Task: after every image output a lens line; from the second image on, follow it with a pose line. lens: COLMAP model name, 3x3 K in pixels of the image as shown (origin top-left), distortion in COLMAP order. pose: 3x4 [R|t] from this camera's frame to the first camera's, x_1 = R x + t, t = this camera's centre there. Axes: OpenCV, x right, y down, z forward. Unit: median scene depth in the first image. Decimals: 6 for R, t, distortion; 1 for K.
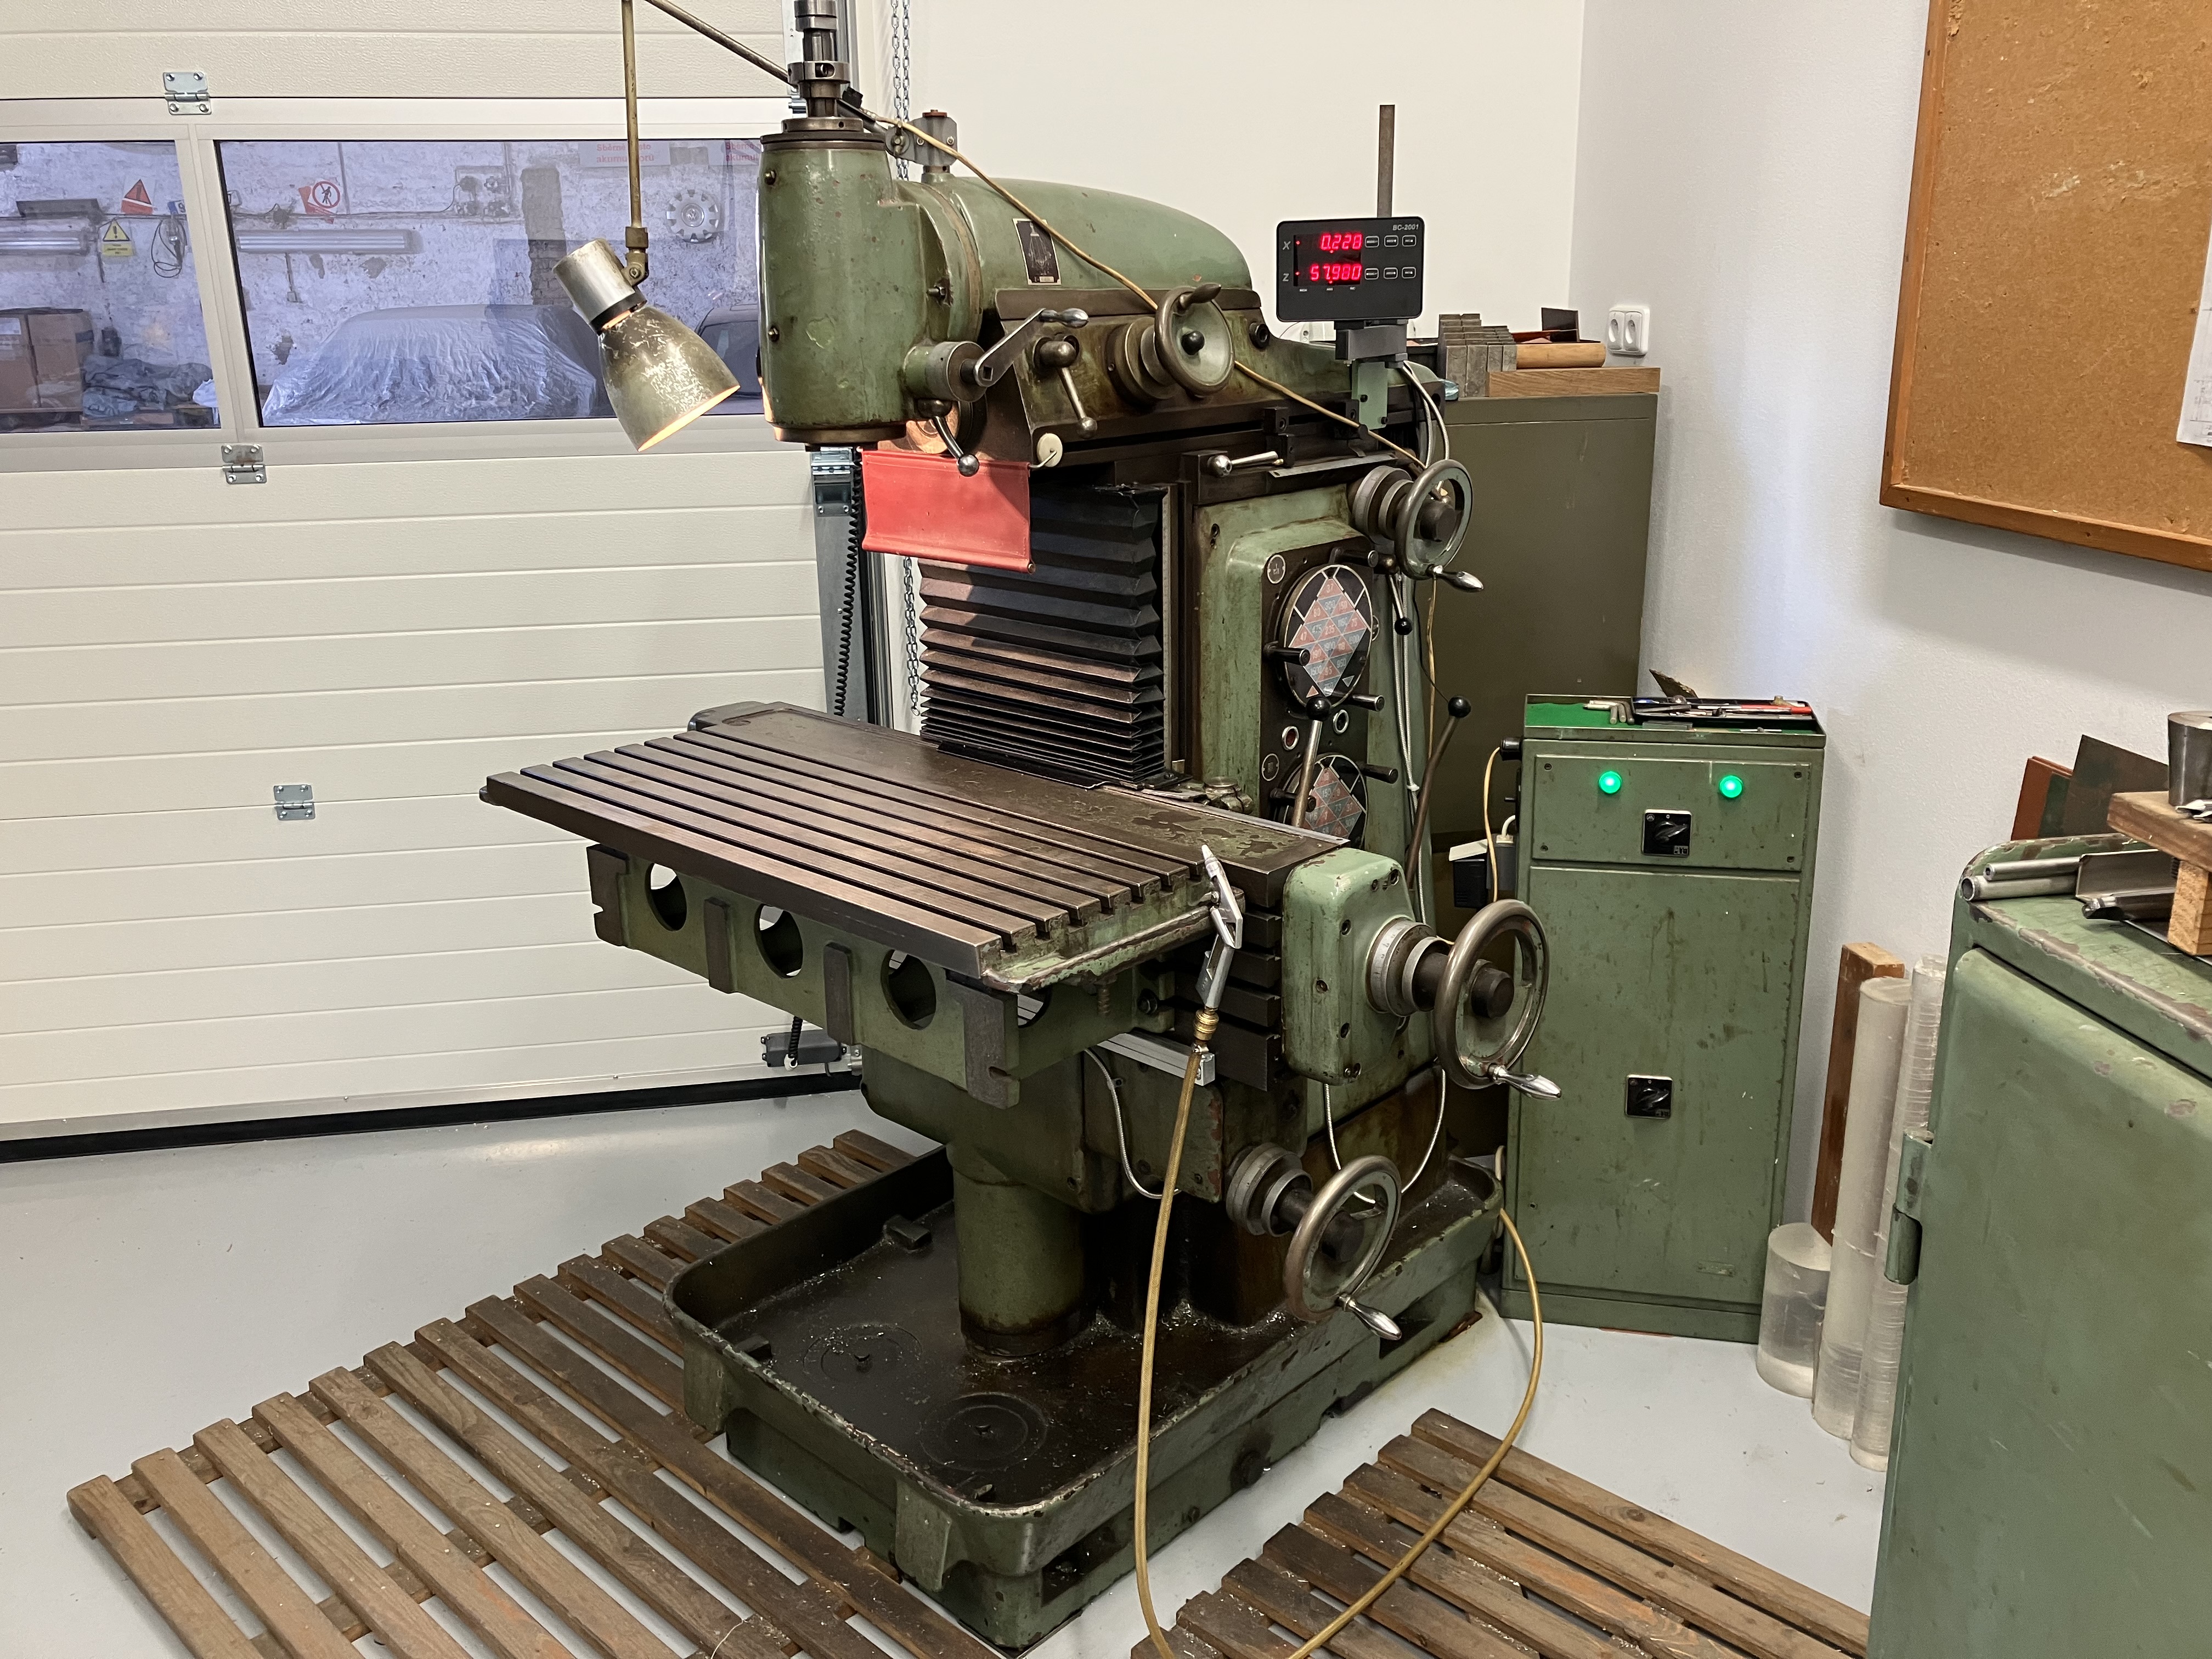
lens RADIAL K [[1831.6, 0, 1106.0], [0, 1831.6, 829.5], [0, 0, 1]] dist [0.008797, -0.021842]
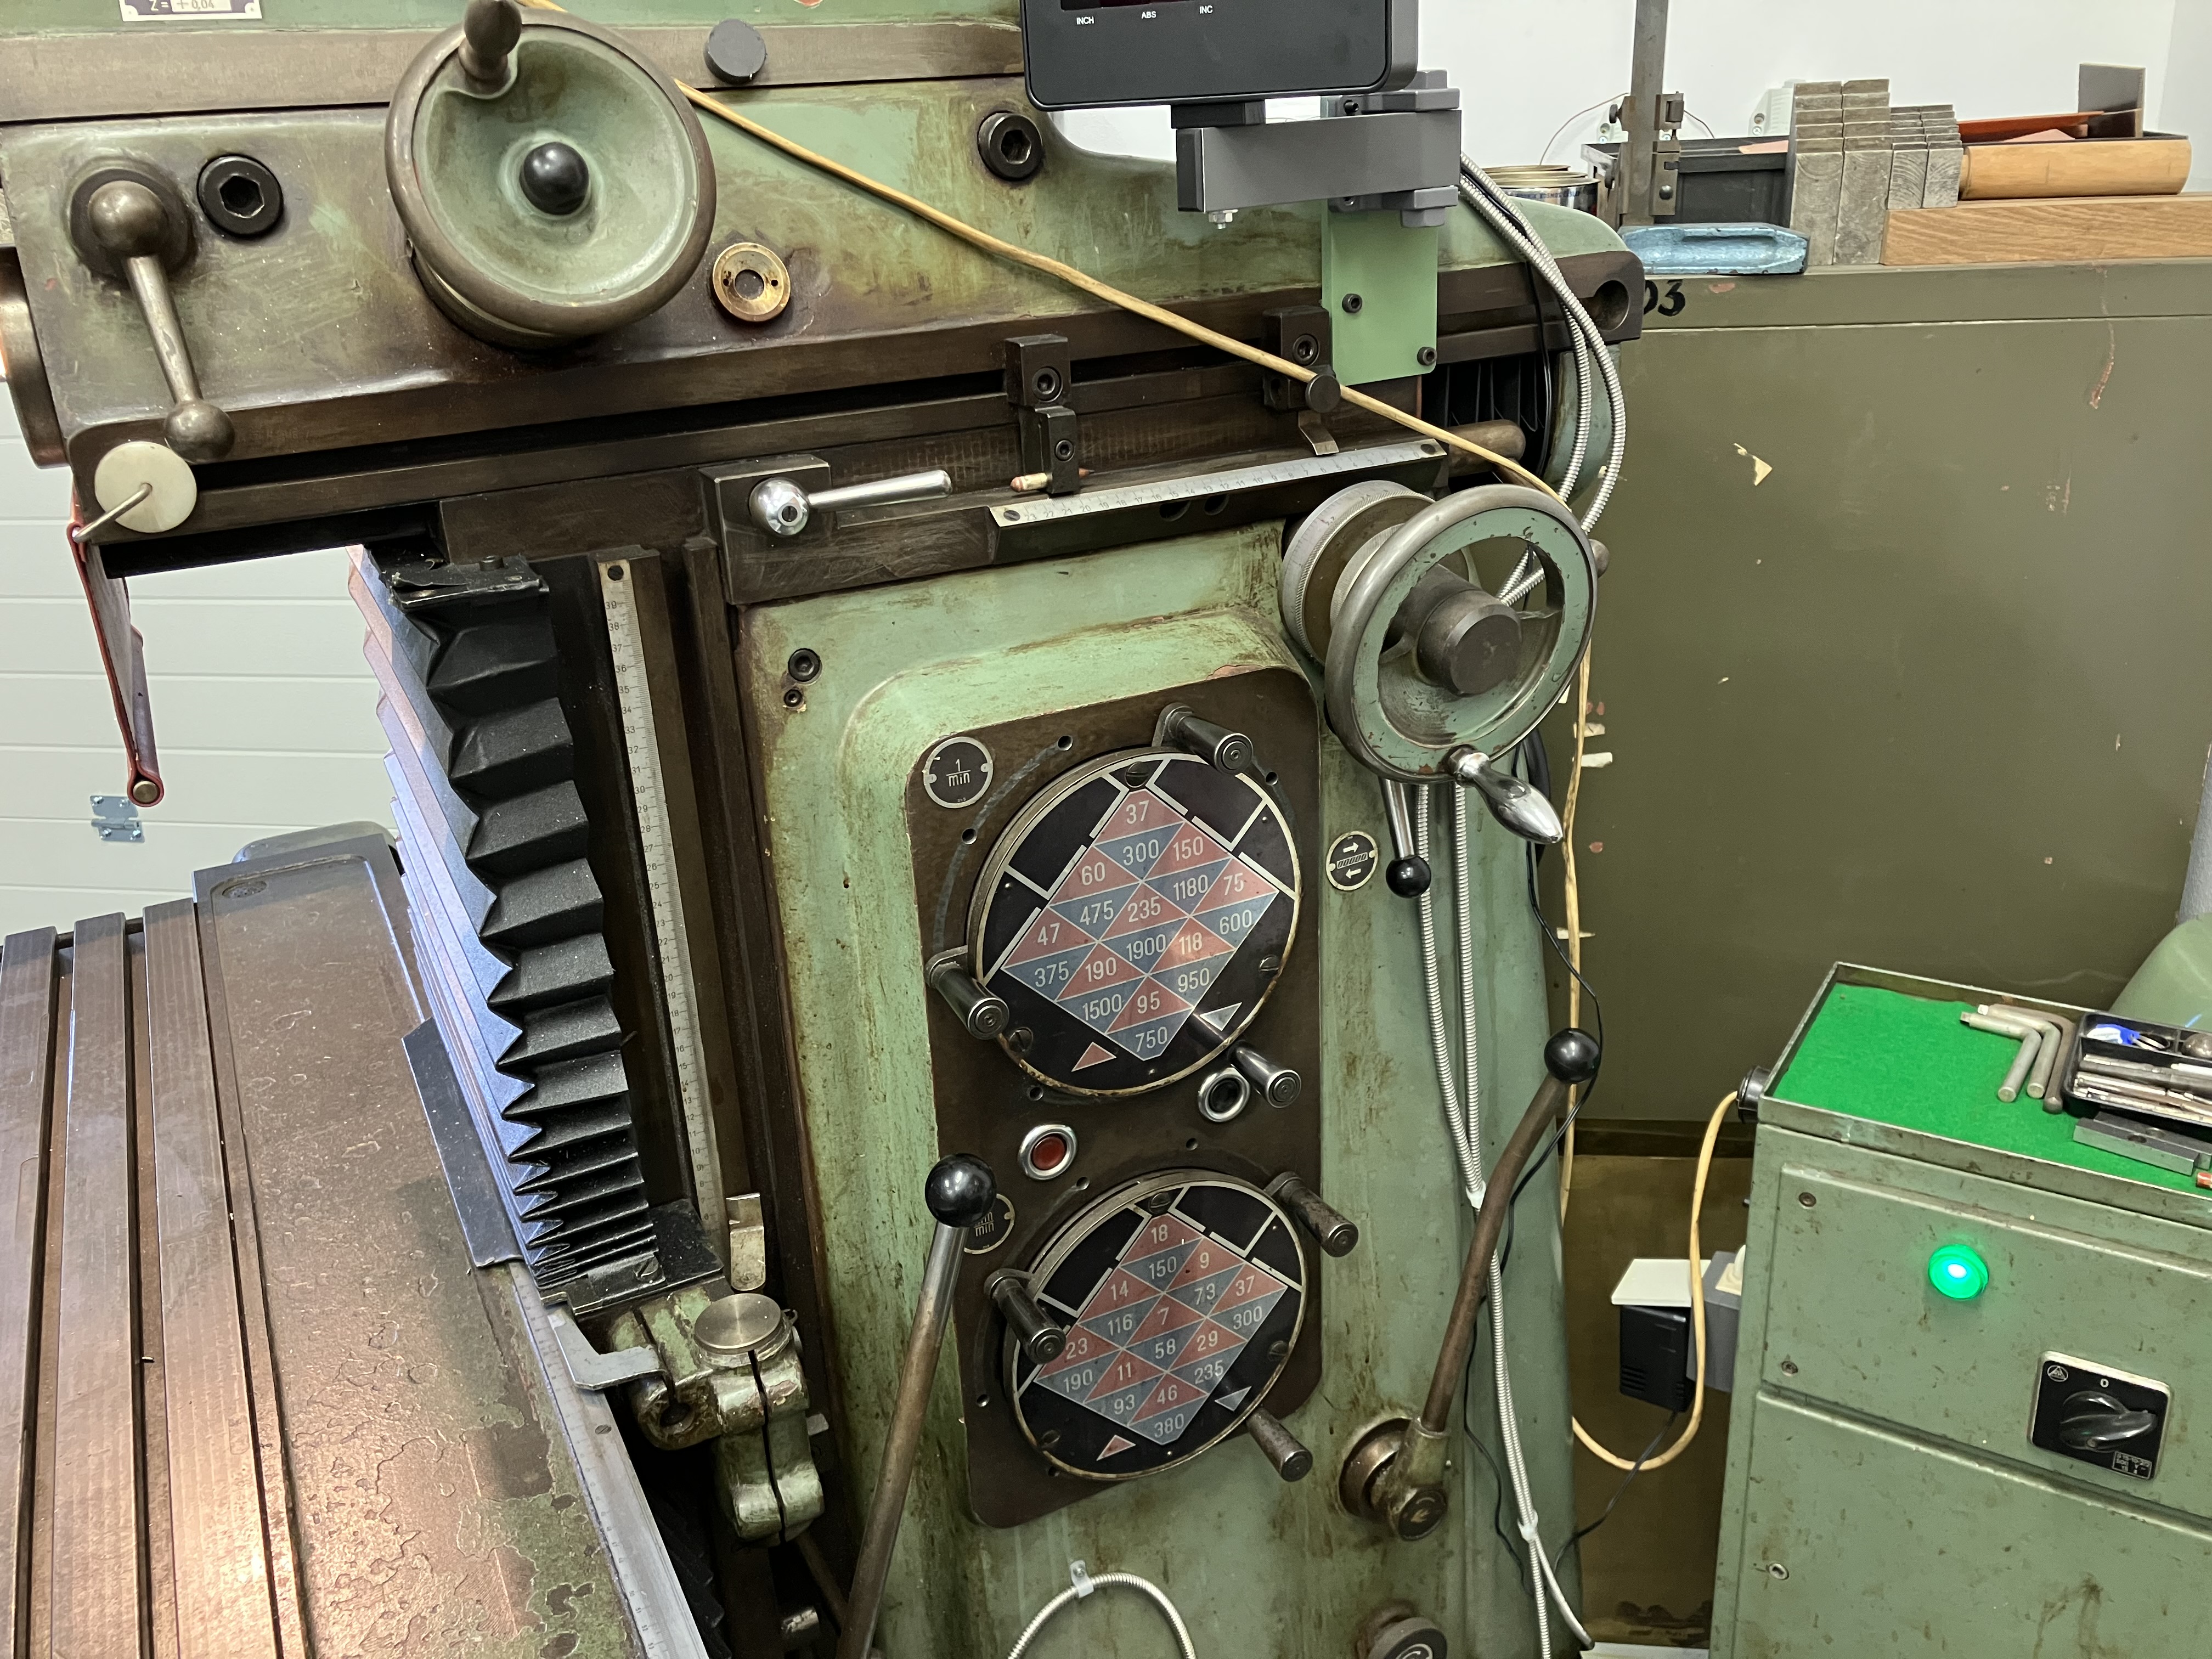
lens RADIAL K [[1831.6, 0, 1106.0], [0, 1831.6, 829.5], [0, 0, 1]] dist [0.008797, -0.021842]
pose [[0.943139, 0.103666, -0.315820, 0.227006], [-0.071127, 0.991057, 0.112900, -0.162967], [0.324699, -0.084017, 0.942078, 0.597517]]
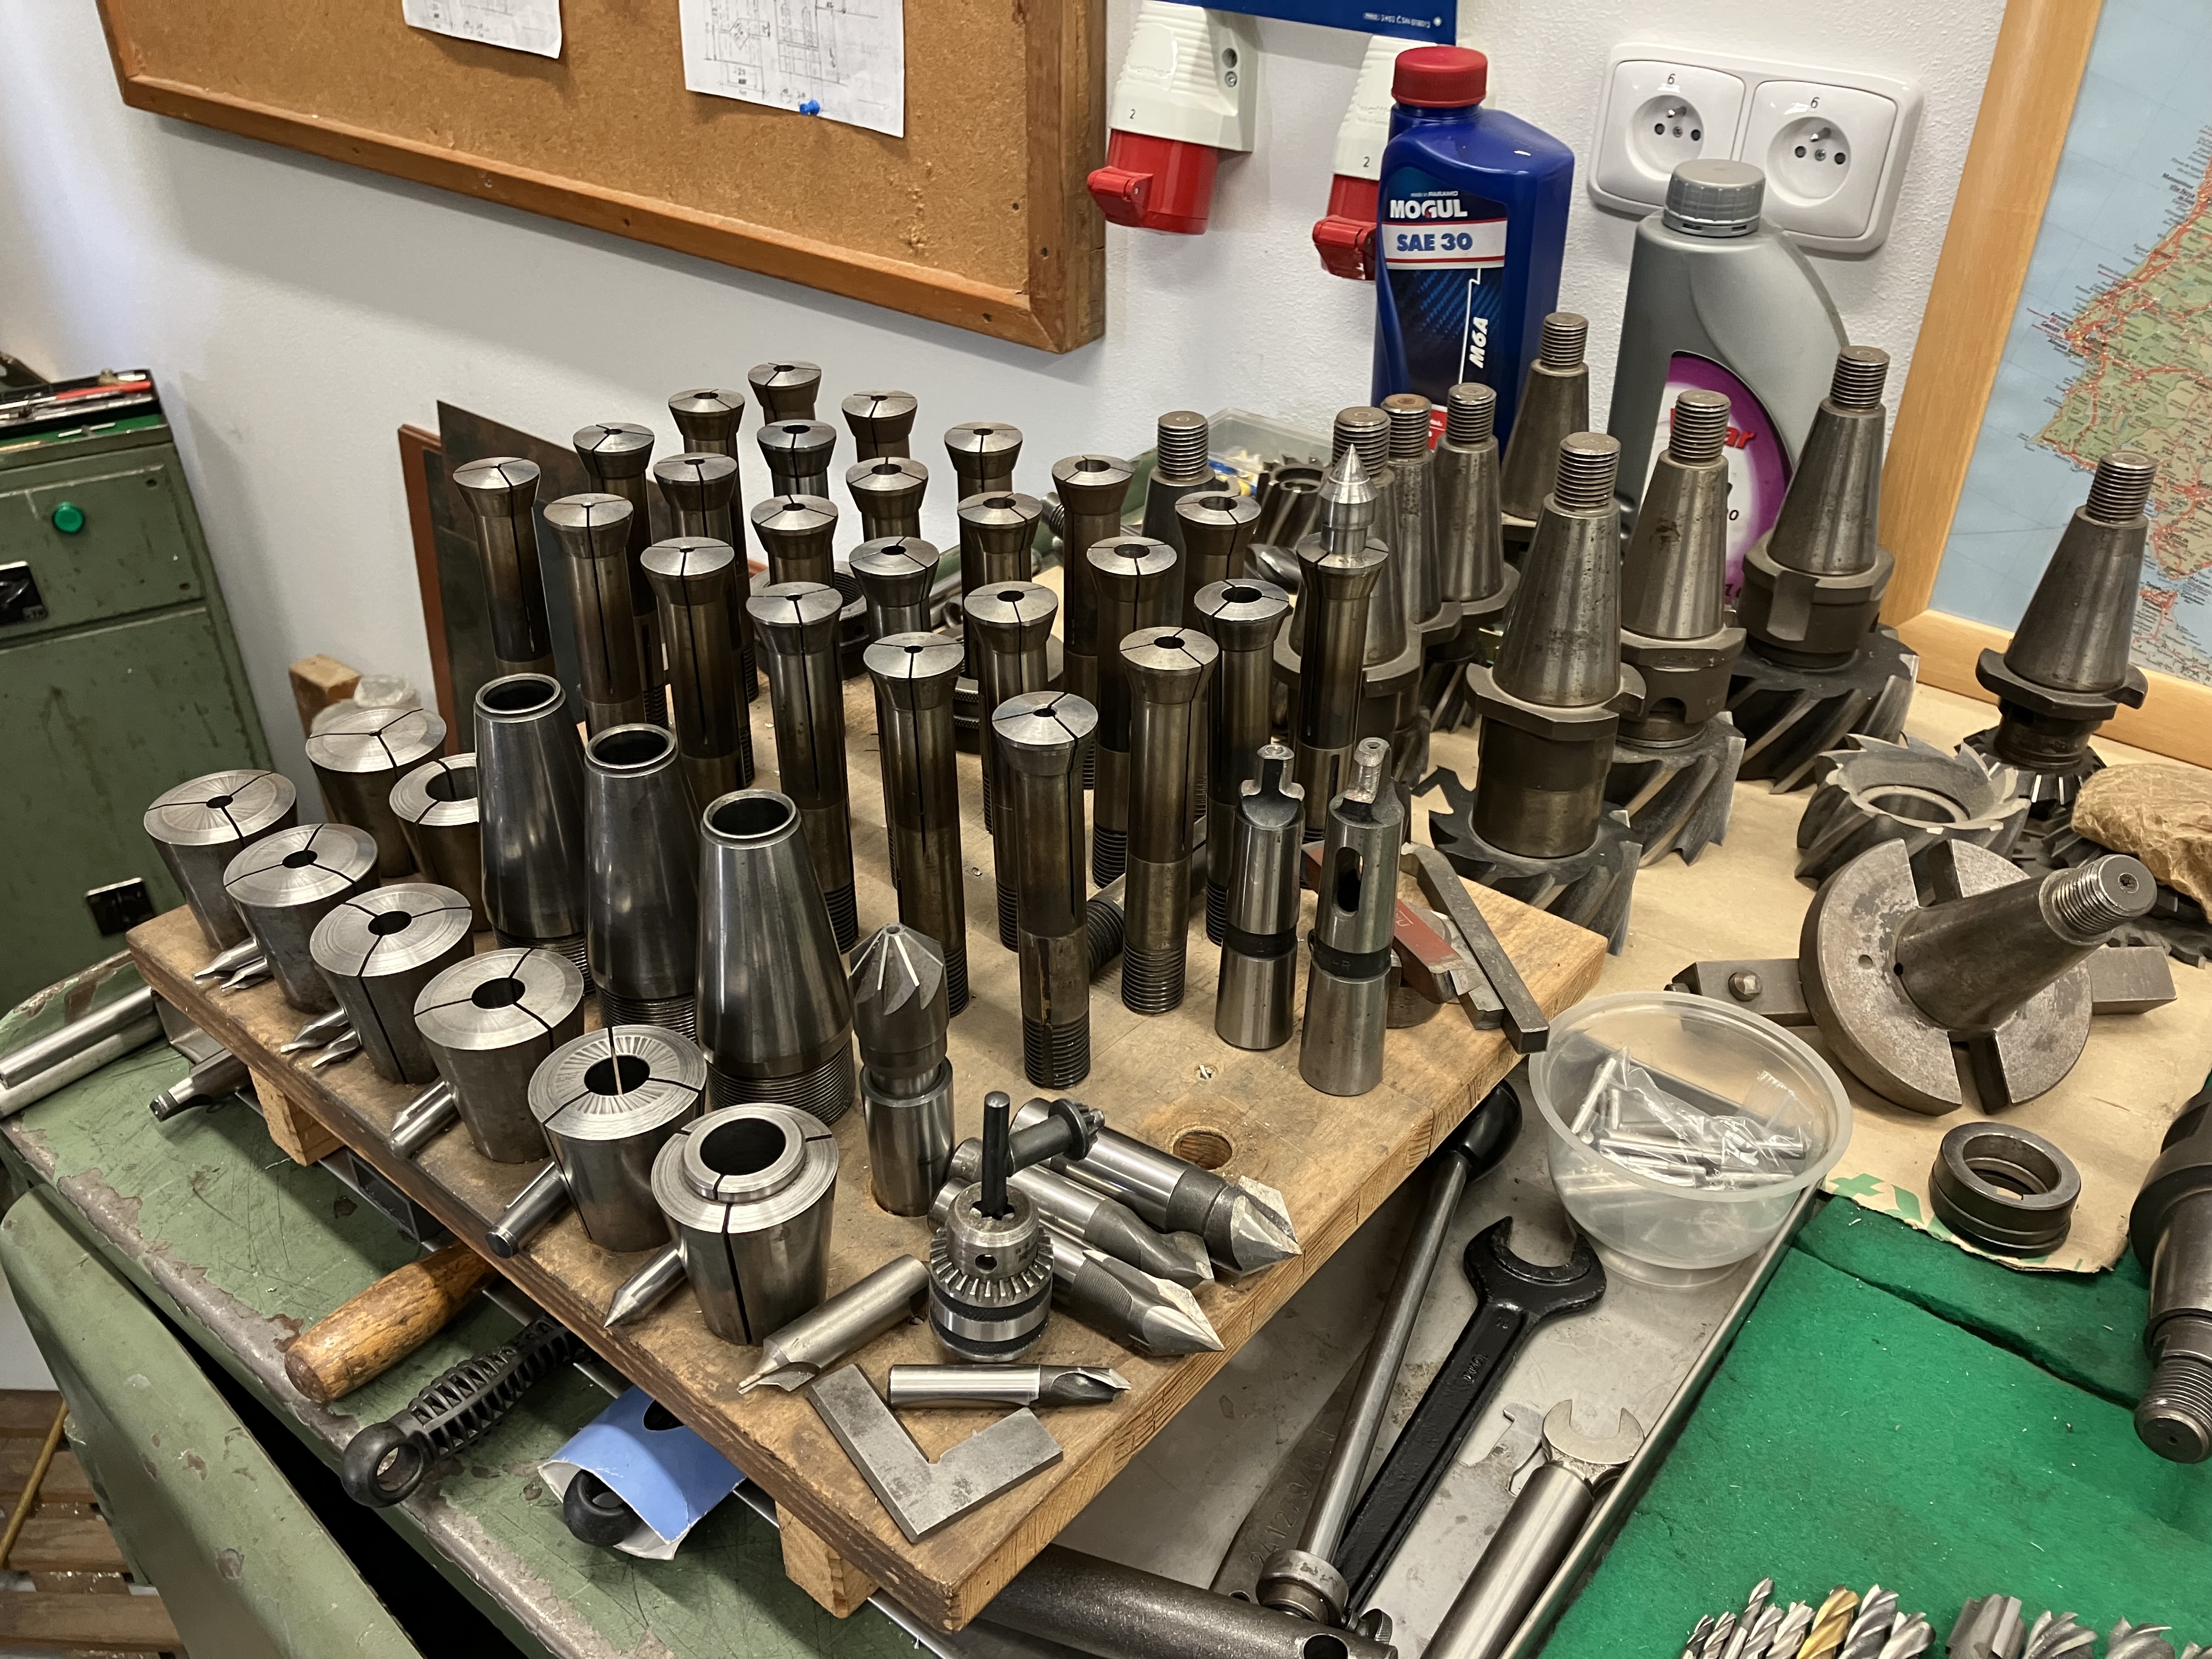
lens RADIAL K [[1785.3, 0, 1106.0], [0, 1785.3, 829.5], [0, 0, 1]] dist [0.002894, -0.000380]
pose [[0.735223, -0.359656, 0.574538, 0.192945], [0.187093, 0.922371, 0.337977, -0.077222], [-0.651493, -0.140997, 0.745438, 0.154403]]
